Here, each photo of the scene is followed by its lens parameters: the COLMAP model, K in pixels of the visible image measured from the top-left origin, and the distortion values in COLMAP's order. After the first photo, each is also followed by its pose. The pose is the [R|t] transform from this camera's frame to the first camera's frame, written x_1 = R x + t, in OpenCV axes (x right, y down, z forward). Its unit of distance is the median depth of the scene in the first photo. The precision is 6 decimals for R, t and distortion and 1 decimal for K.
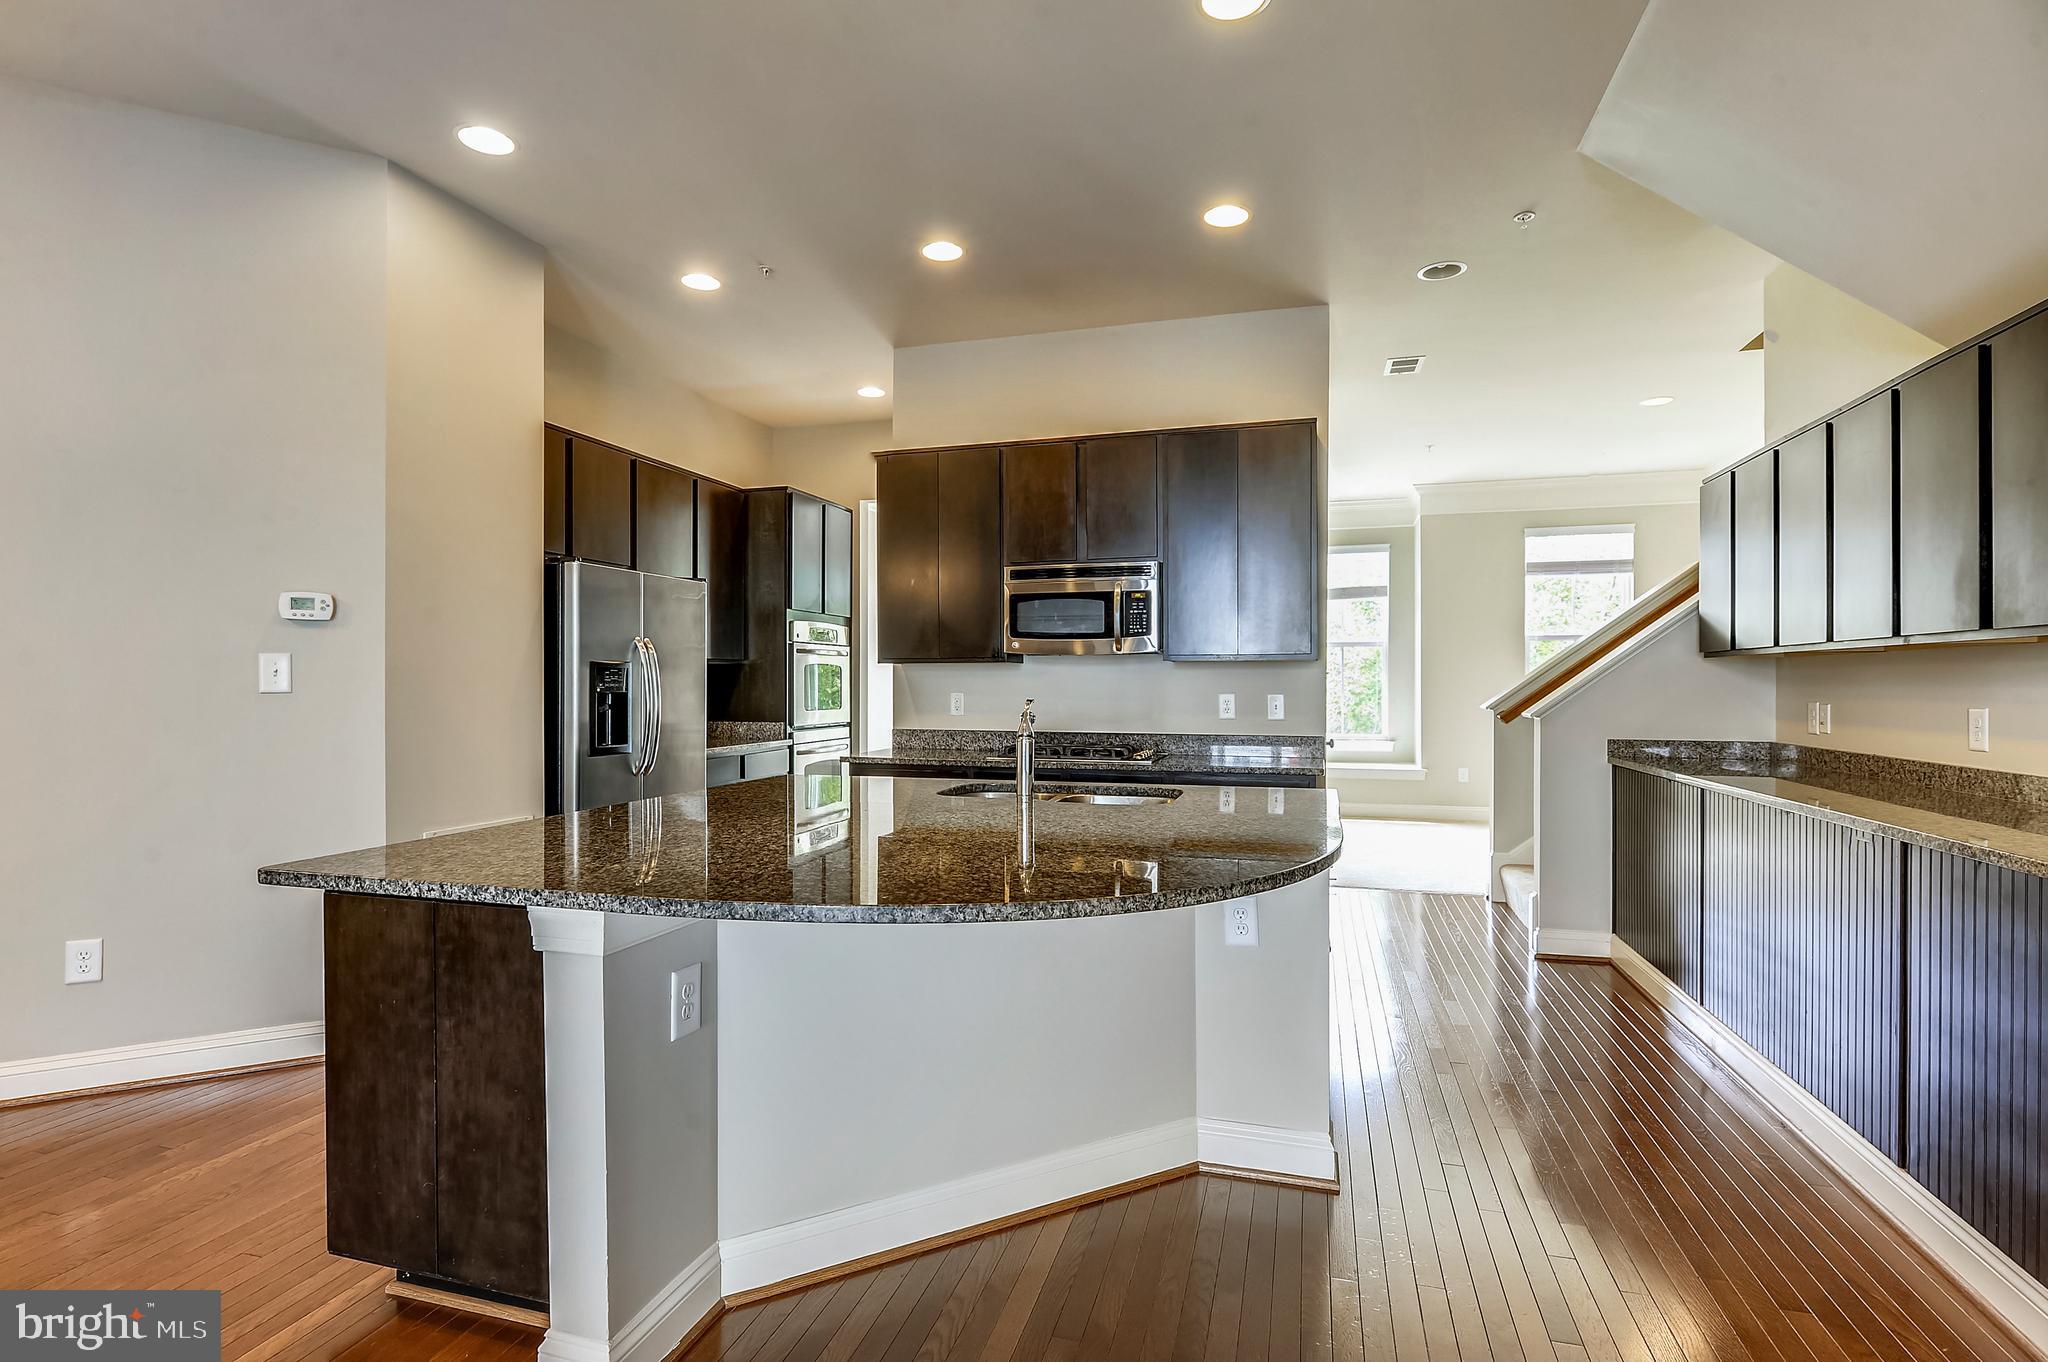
lens RADIAL K [[979.9, 0, 1021.0], [0, 979.9, 686.1], [0, 0, 1]] dist [-0.000890, -0.000209]
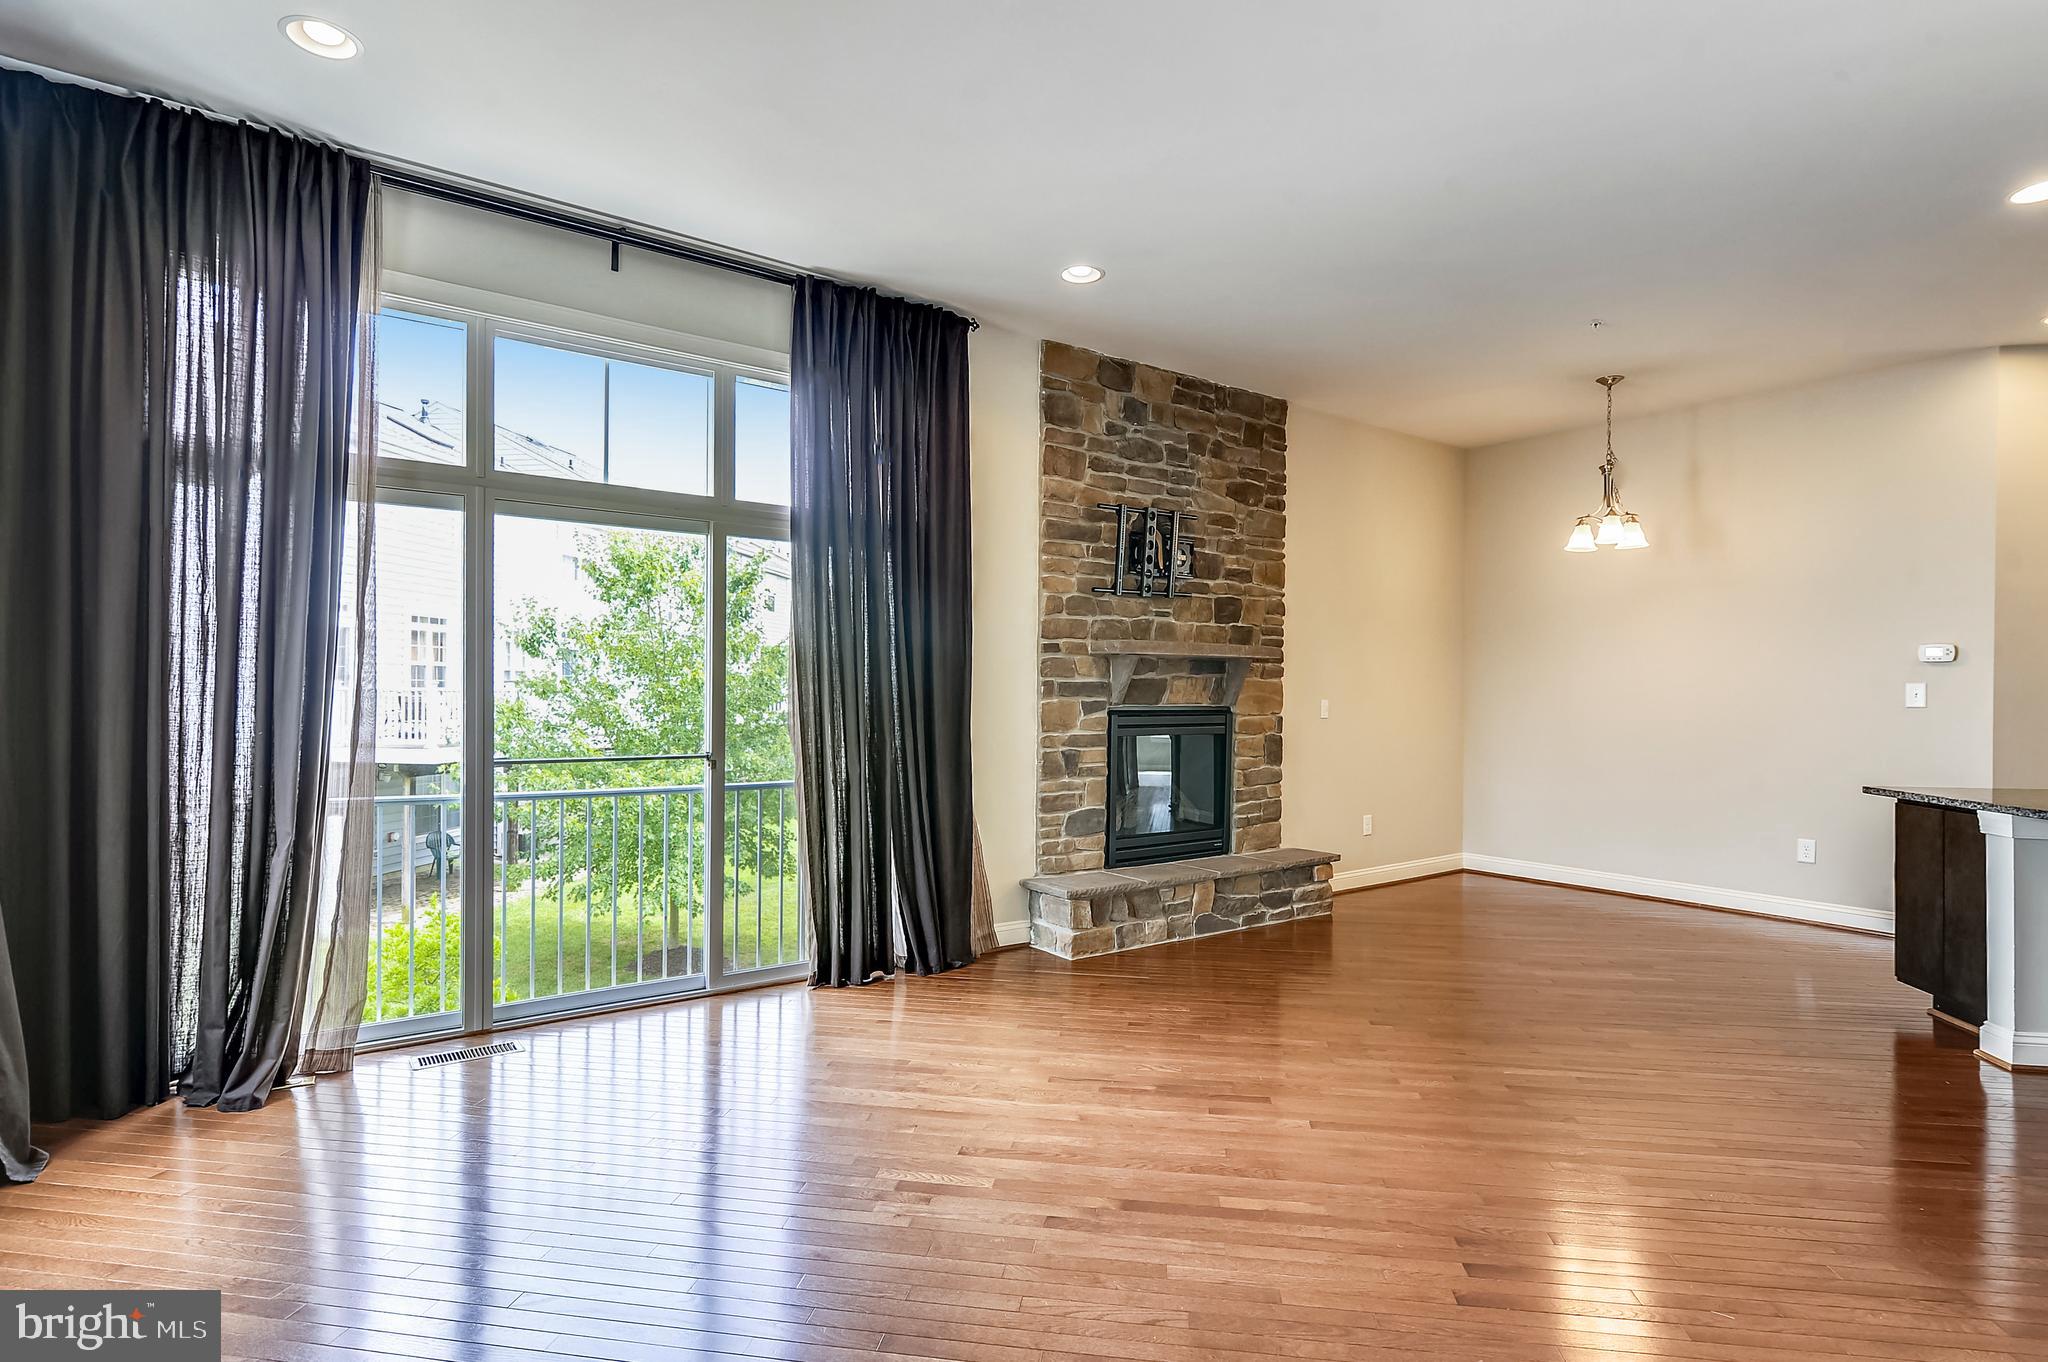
lens RADIAL K [[996.9, 0, 1040.7], [0, 996.9, 698.4], [0, 0, 1]] dist [0.003119, 0.000256]
pose [[0.121071, 0.004122, -0.992635, 0.743468], [-0.009332, 0.999952, 0.003014, 0.000258], [0.992600, 0.008898, 0.121103, -0.670902]]
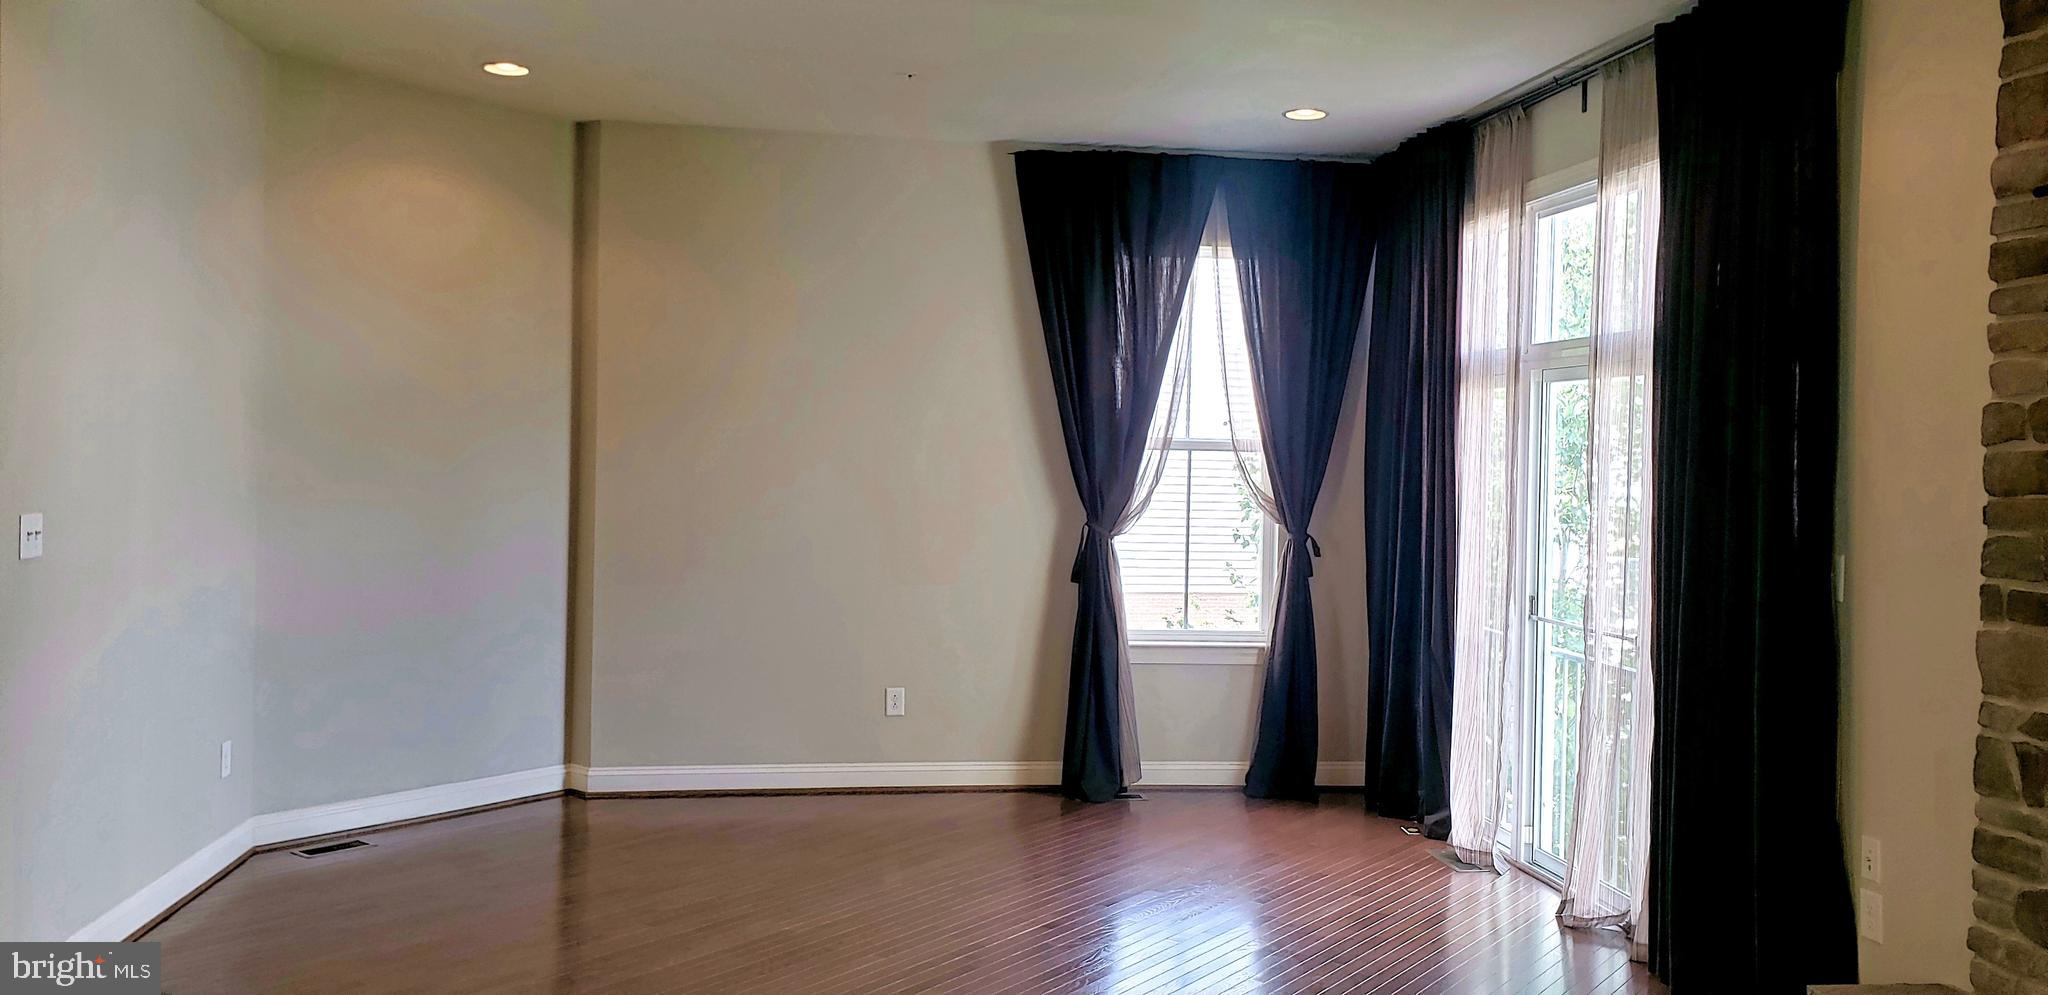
lens RADIAL K [[1606.2, 0, 1026.1], [0, 1606.2, 460.6], [0, 0, 1]] dist [0.000173, -0.000300]
pose [[-0.936554, -0.023925, 0.349707, -0.680591], [-0.022350, 0.999714, 0.008539, -0.119651], [-0.349811, 0.000181, -0.936820, 1.040492]]
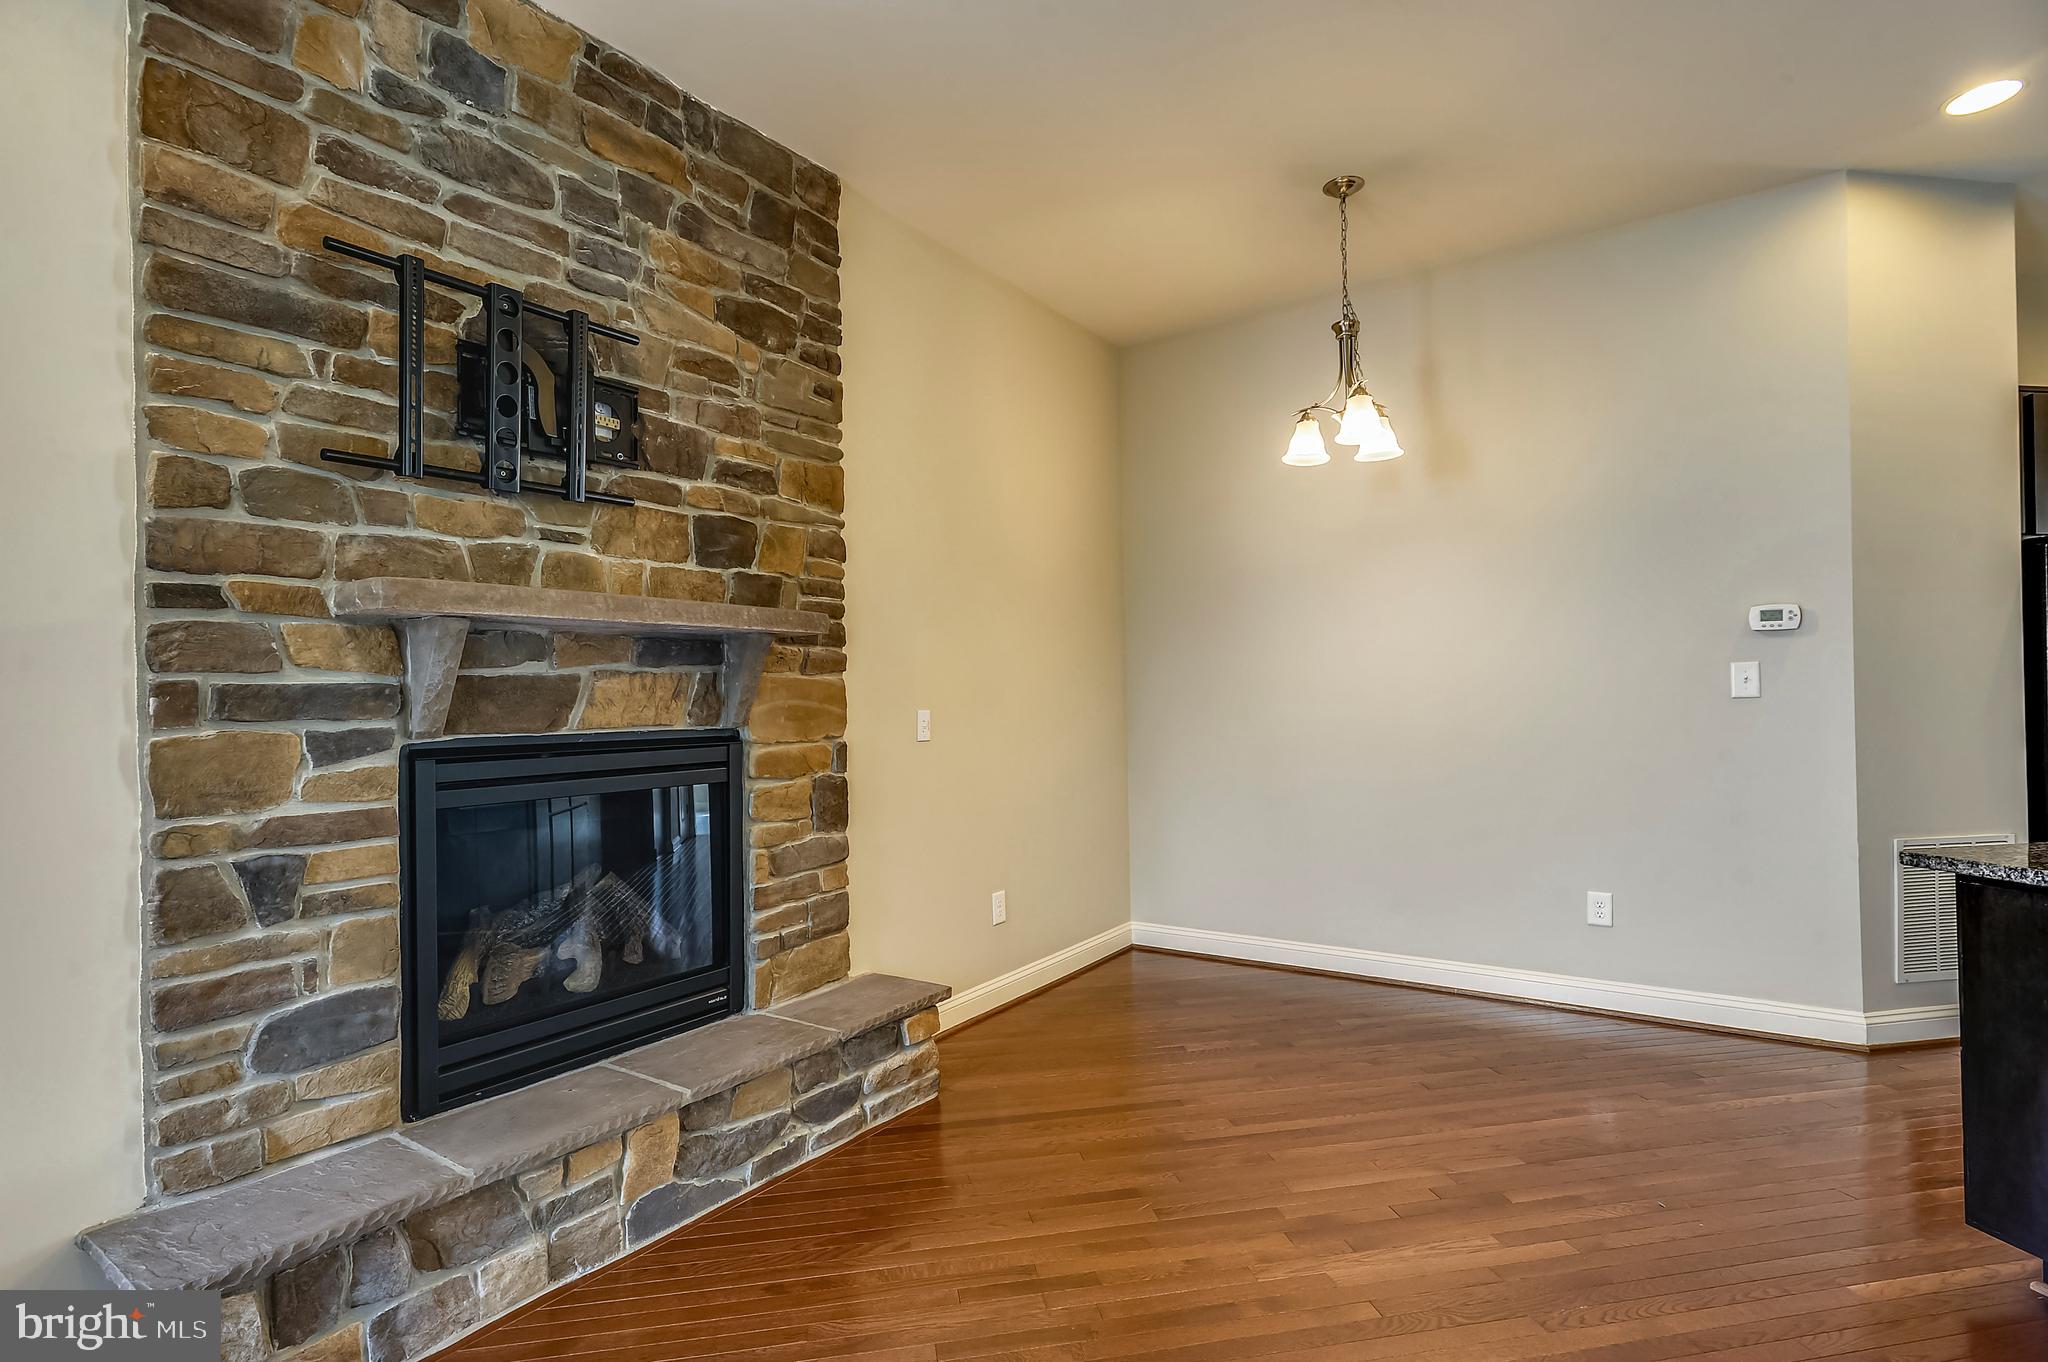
lens RADIAL K [[996.9, 0, 1040.7], [0, 996.9, 698.4], [0, 0, 1]] dist [0.003119, 0.000256]
pose [[0.453642, -0.013708, -0.891078, -0.121665], [0.018331, 0.999814, -0.006048, -0.000190], [0.890995, -0.013591, 0.453809, -0.242976]]
